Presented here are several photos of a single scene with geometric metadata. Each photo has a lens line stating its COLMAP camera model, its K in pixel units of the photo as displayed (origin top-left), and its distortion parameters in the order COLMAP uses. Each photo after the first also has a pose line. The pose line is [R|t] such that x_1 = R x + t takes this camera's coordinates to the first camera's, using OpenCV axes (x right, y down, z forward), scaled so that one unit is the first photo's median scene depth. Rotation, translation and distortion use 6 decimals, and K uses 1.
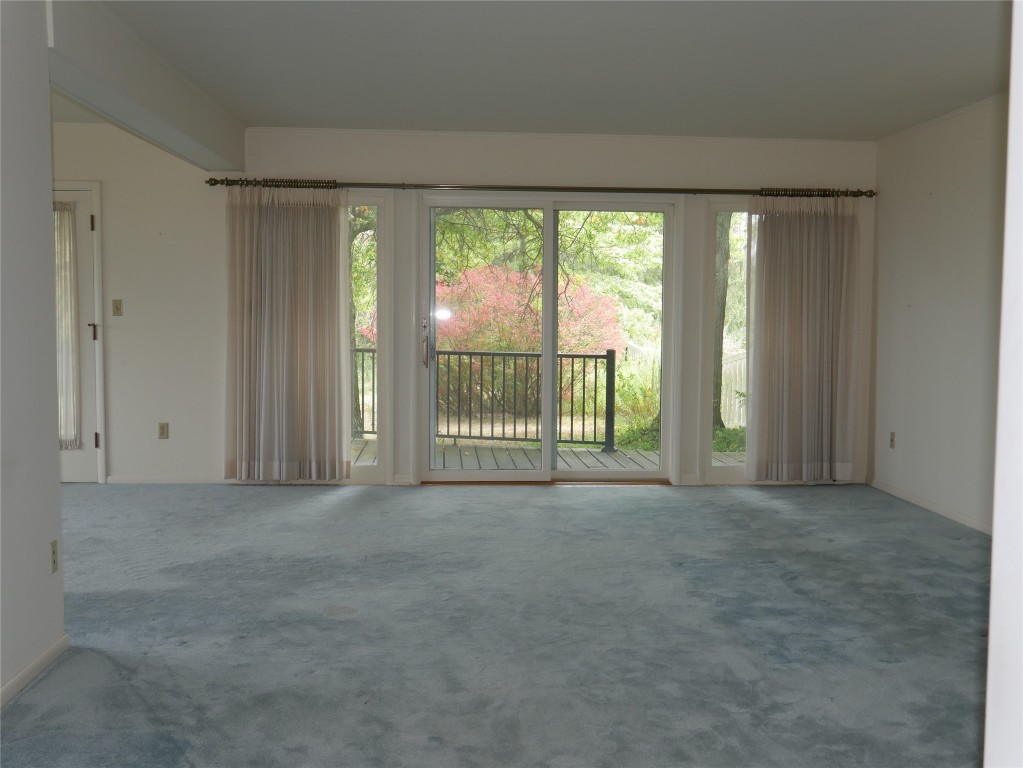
lens RADIAL K [[1093.0, 0, 511.5], [0, 1093.0, 384.0], [0, 0, 1]] dist [-0.002960, 0.006846]
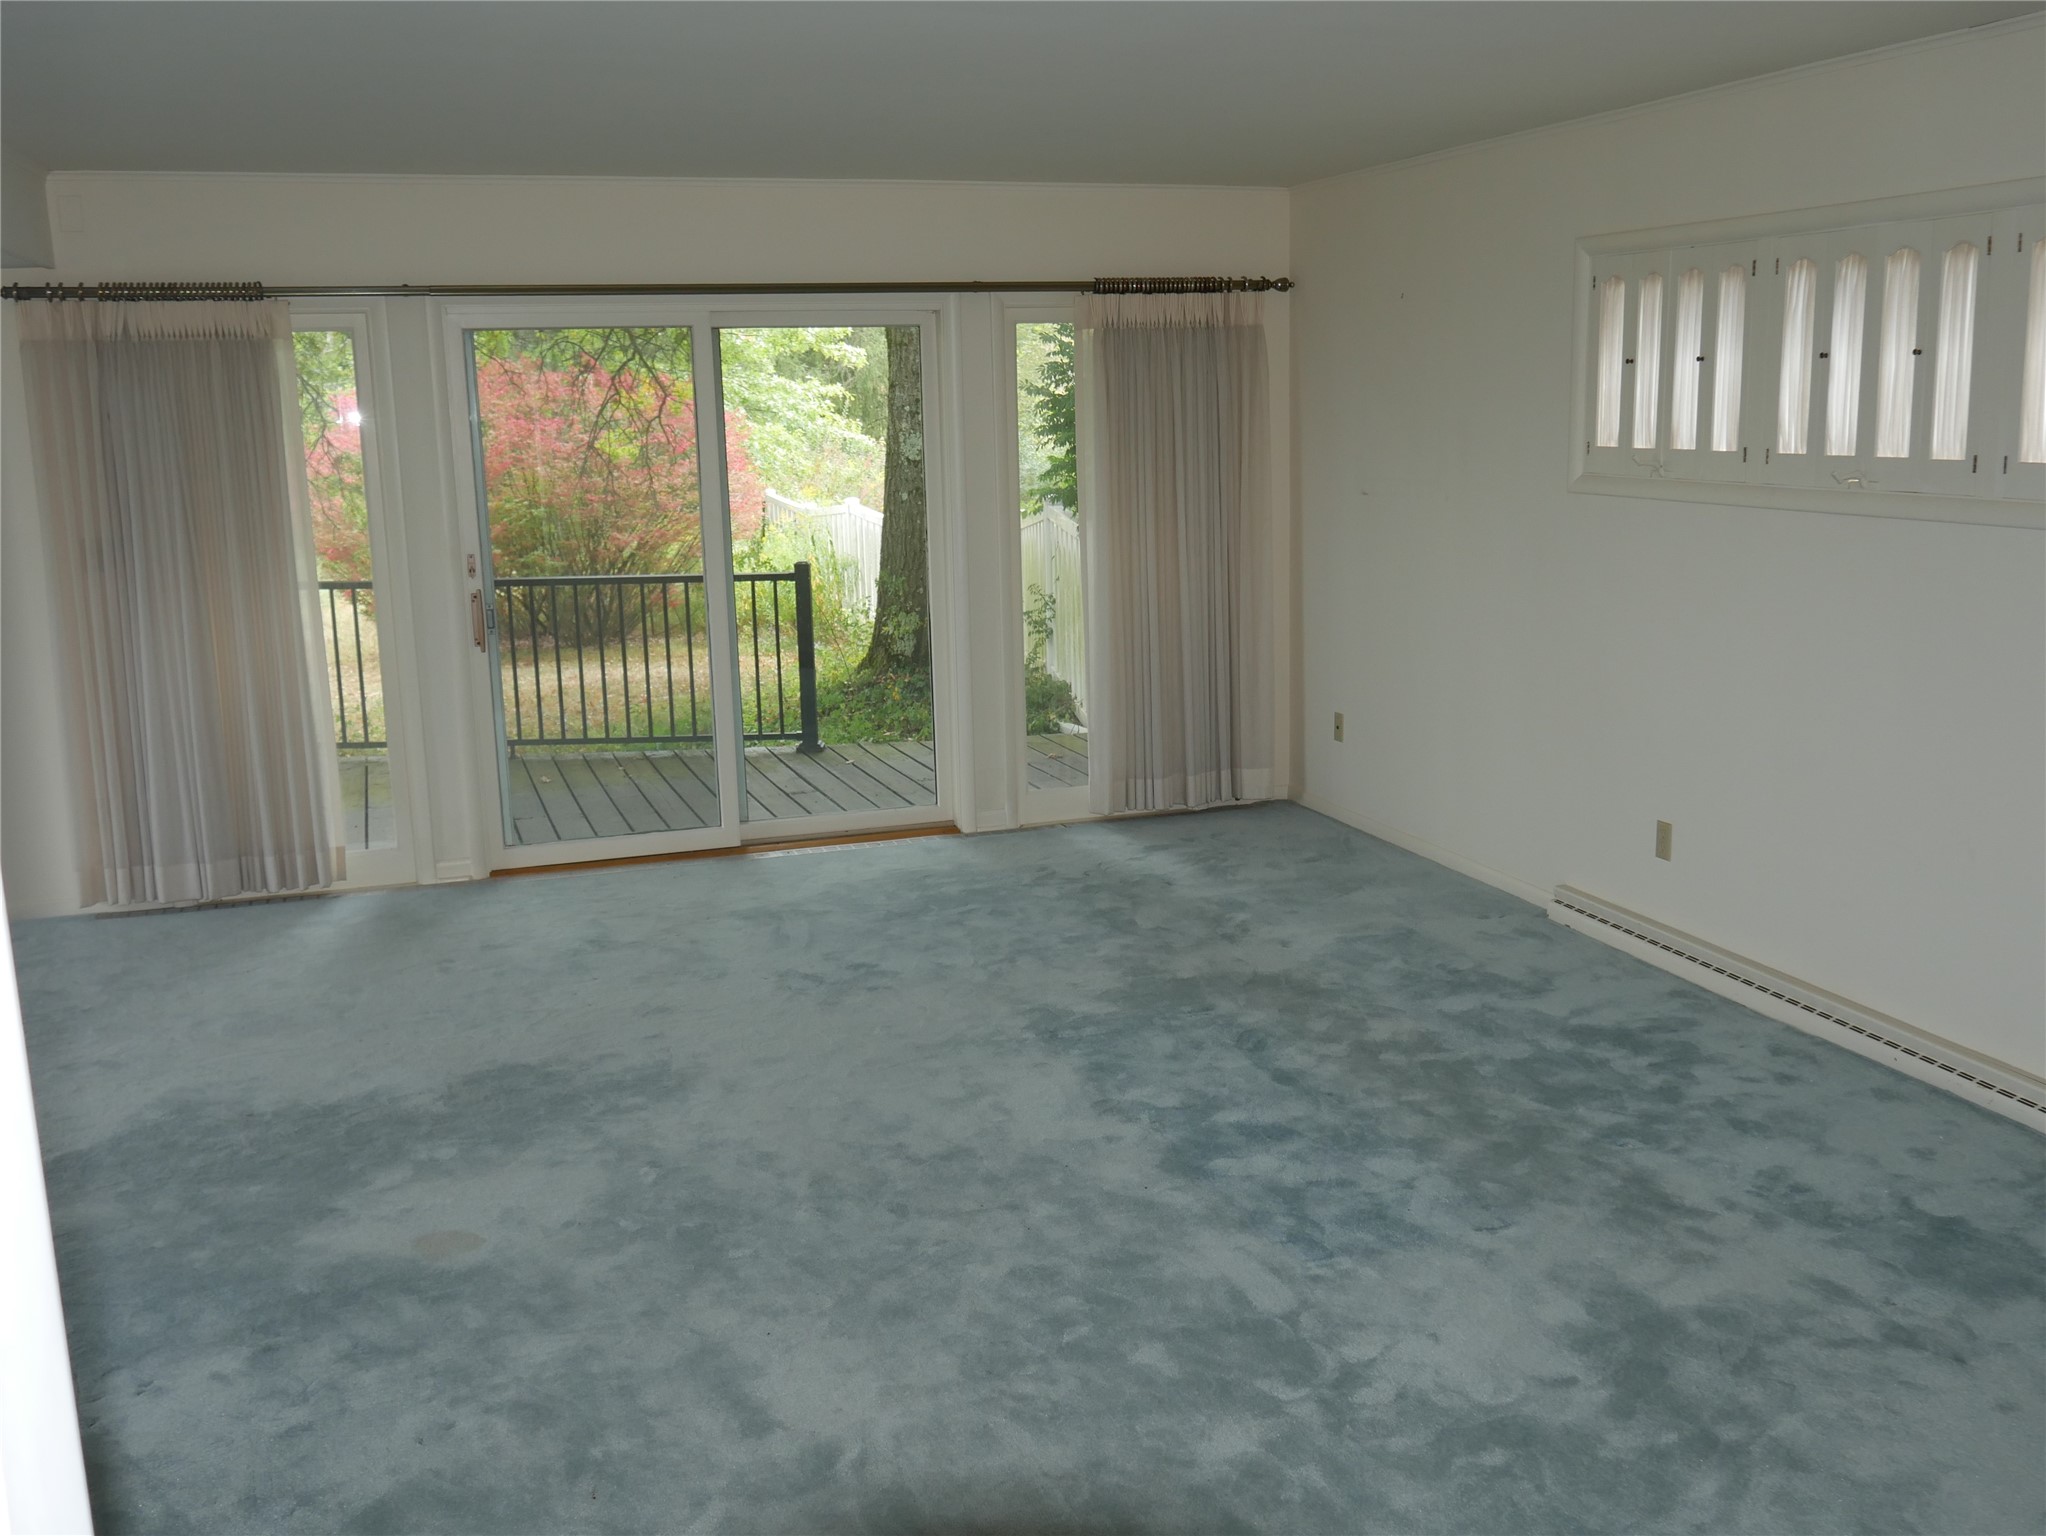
lens RADIAL K [[1924.4, 0, 1023.0], [0, 1924.4, 768.0], [0, 0, 1]] dist [-0.015563, 0.002383]
pose [[0.964057, -0.082946, 0.252415, -0.101090], [0.049392, 0.989410, 0.136484, -0.108977], [-0.261063, -0.119111, 0.957945, 0.107371]]
